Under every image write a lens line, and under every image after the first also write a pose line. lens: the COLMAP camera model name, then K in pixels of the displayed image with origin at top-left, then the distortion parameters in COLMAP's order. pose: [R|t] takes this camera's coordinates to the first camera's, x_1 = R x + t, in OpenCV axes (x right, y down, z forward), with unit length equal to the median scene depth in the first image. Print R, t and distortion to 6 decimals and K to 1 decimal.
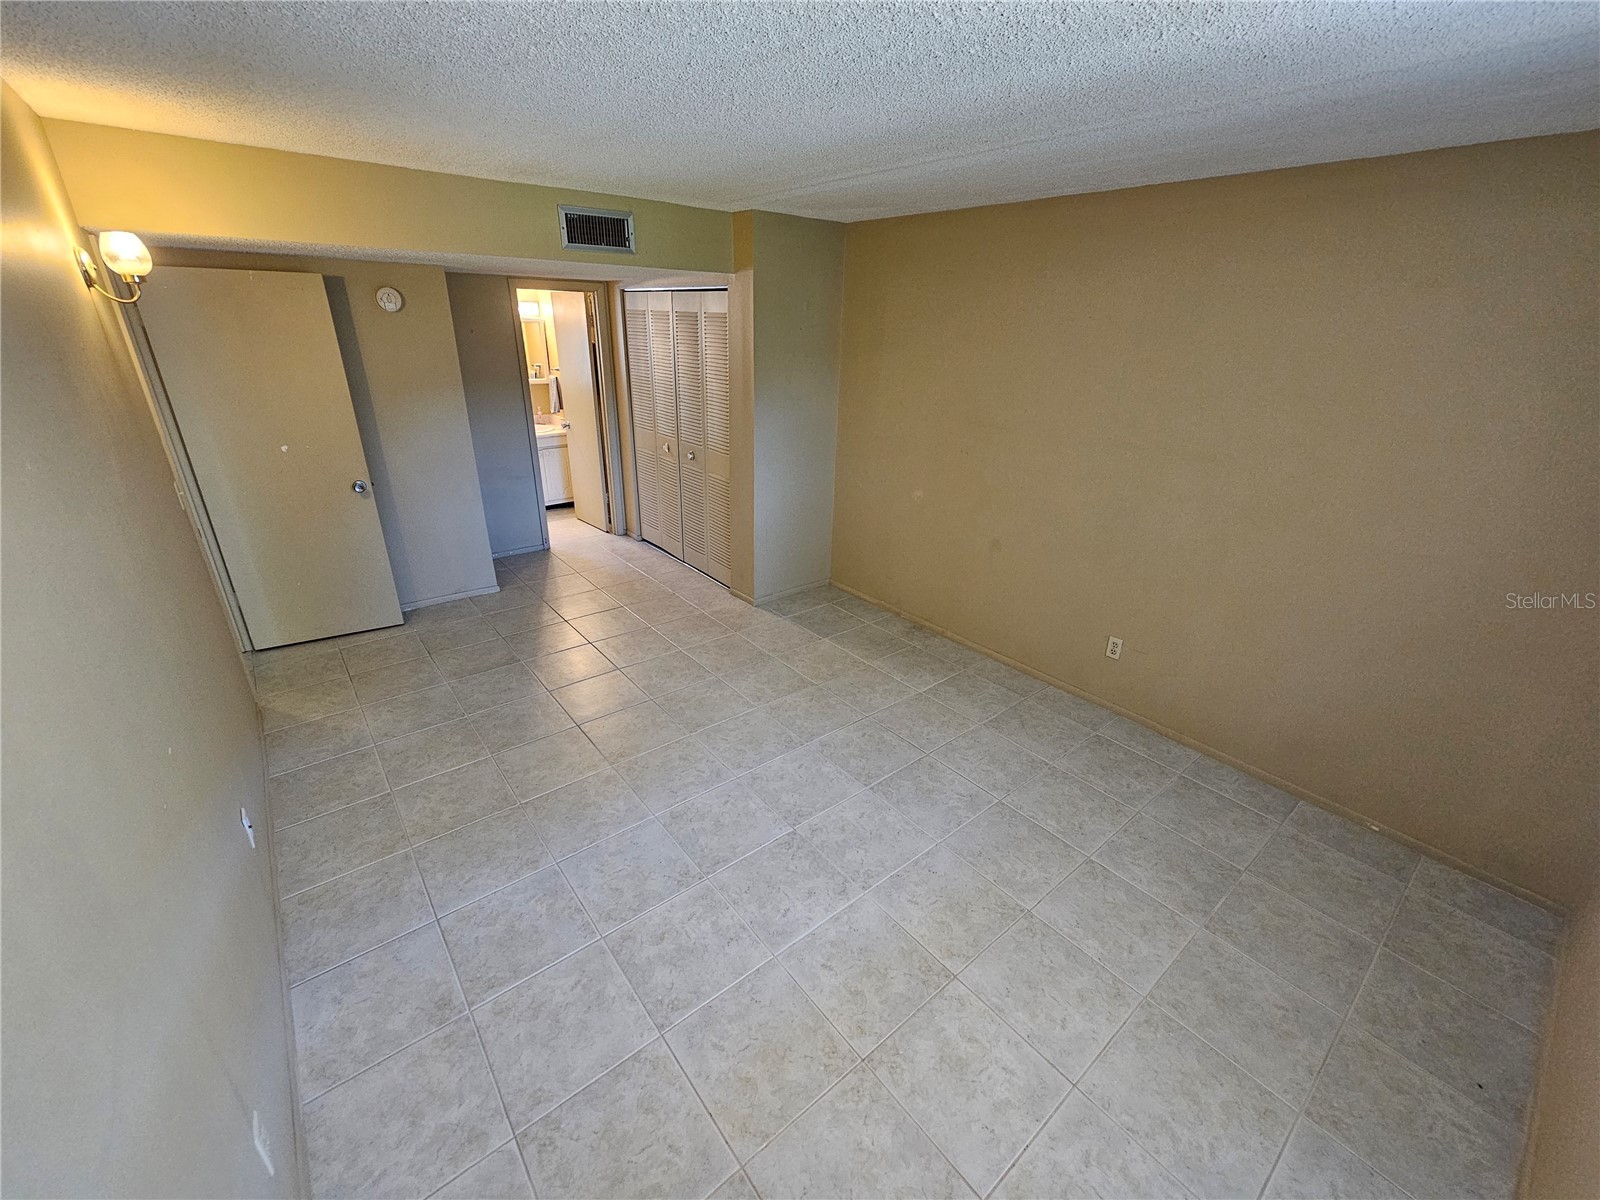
lens RADIAL K [[650.0, 0, 798.9], [0, 650.0, 598.7], [0, 0, 1]] dist [0.002522, 0.000384]
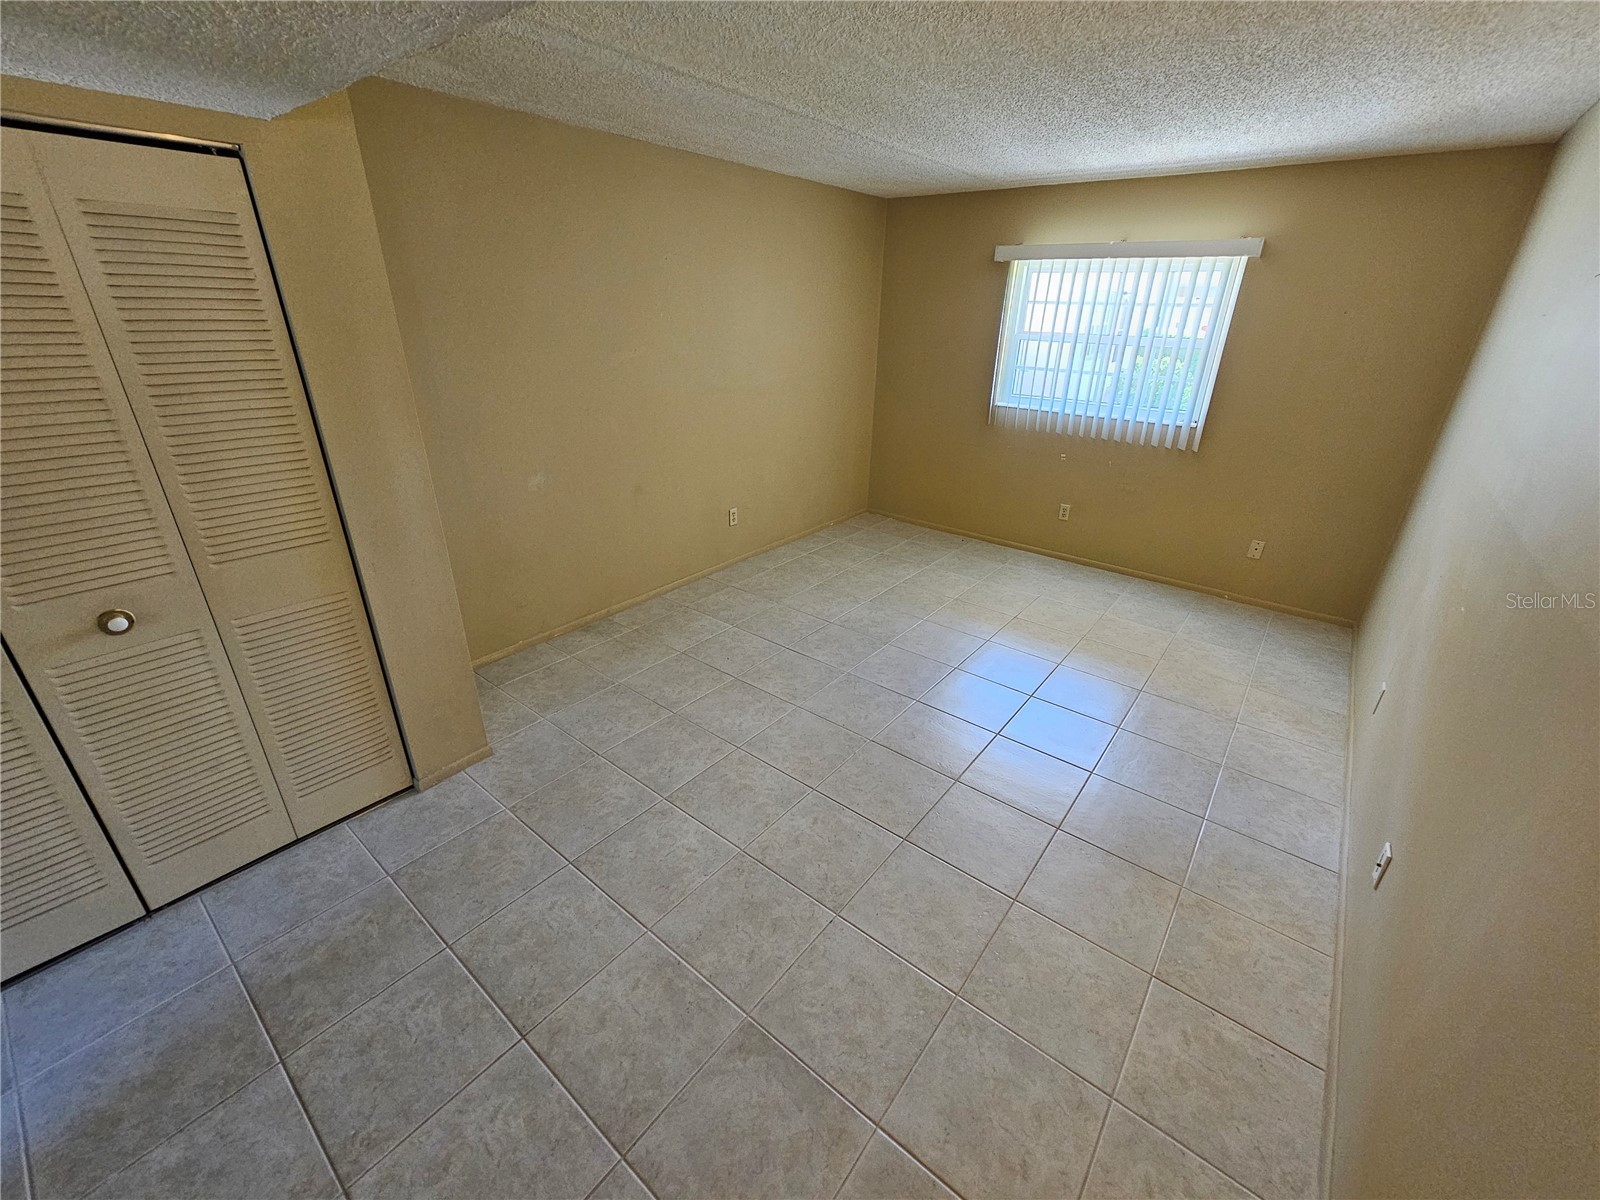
lens RADIAL K [[652.3, 0, 798.8], [0, 652.3, 597.5], [0, 0, 1]] dist [0.000407, 0.001046]
pose [[-0.204341, -0.426724, 0.880995, -1.047180], [0.371425, 0.798885, 0.473102, -0.495422], [-0.905698, 0.423898, -0.004749, 1.259570]]
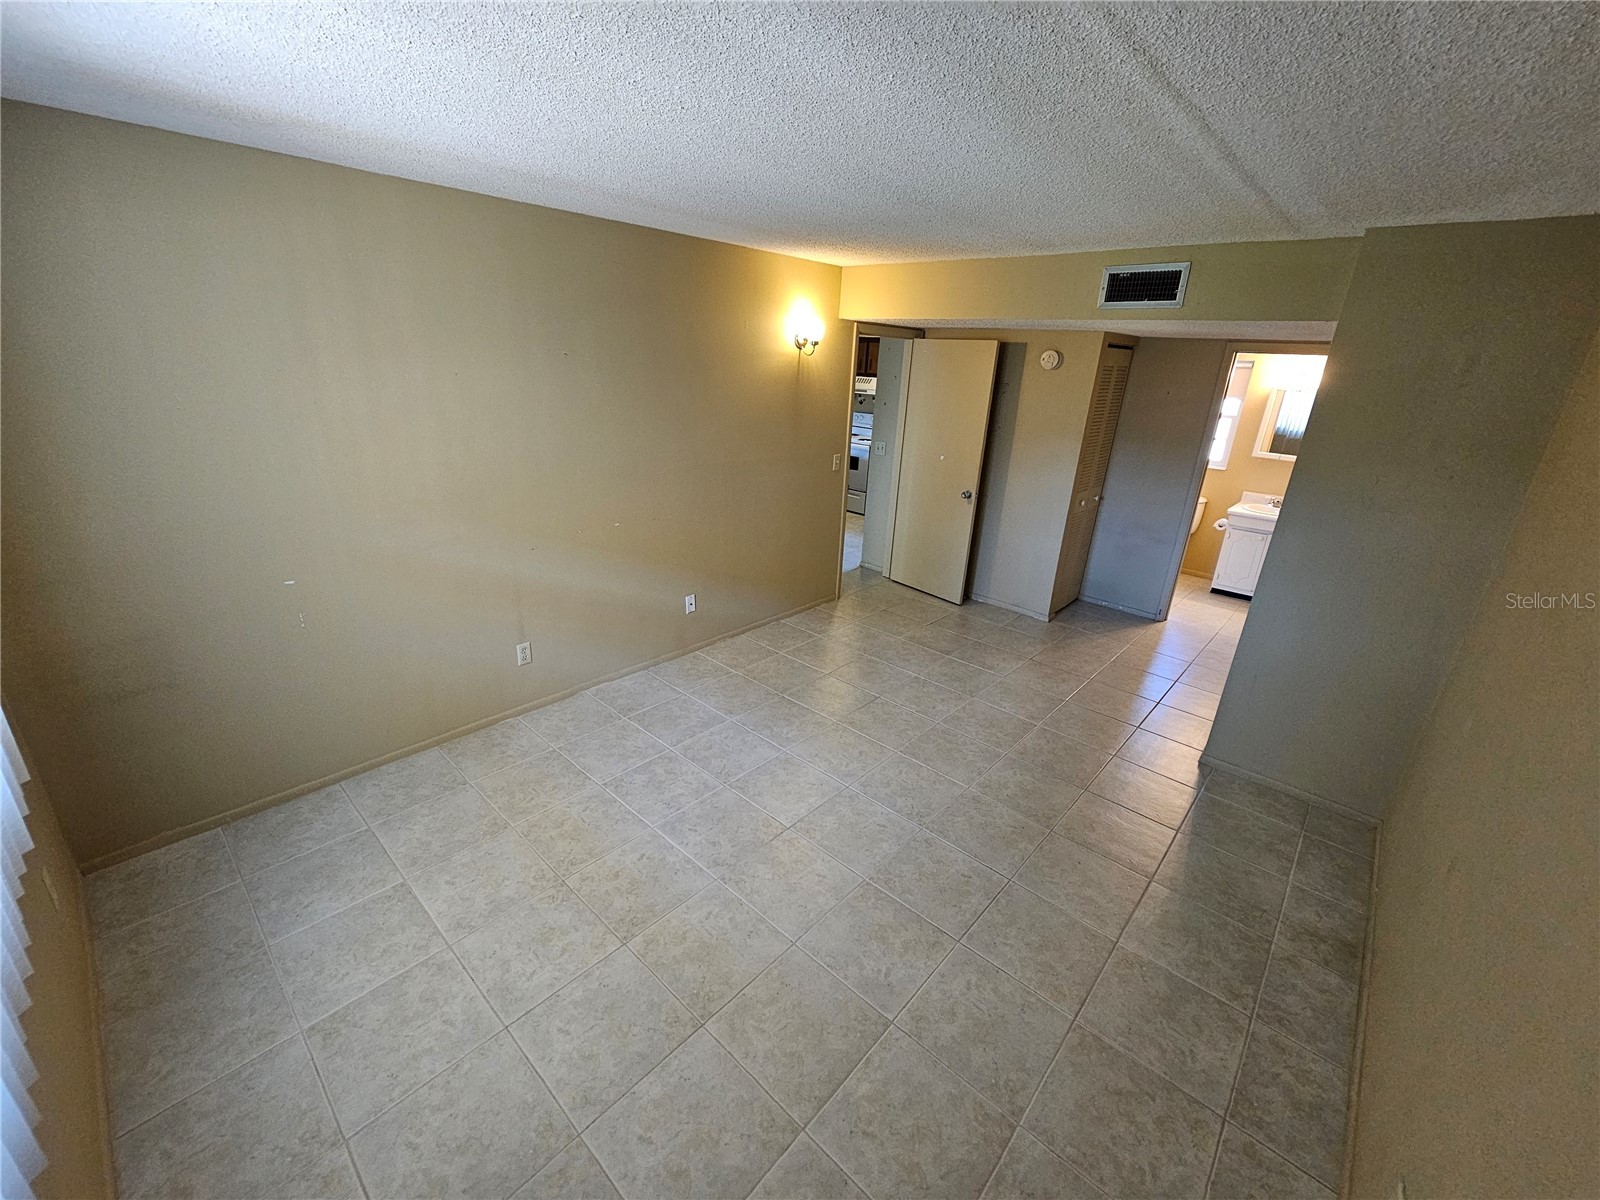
lens RADIAL K [[652.3, 0, 798.8], [0, 652.3, 597.5], [0, 0, 1]] dist [0.000407, 0.001046]
pose [[0.156115, 0.330459, -0.930819, 0.878506], [-0.433268, 0.869784, 0.236124, -0.232029], [0.887641, 0.366432, 0.278964, 0.601371]]
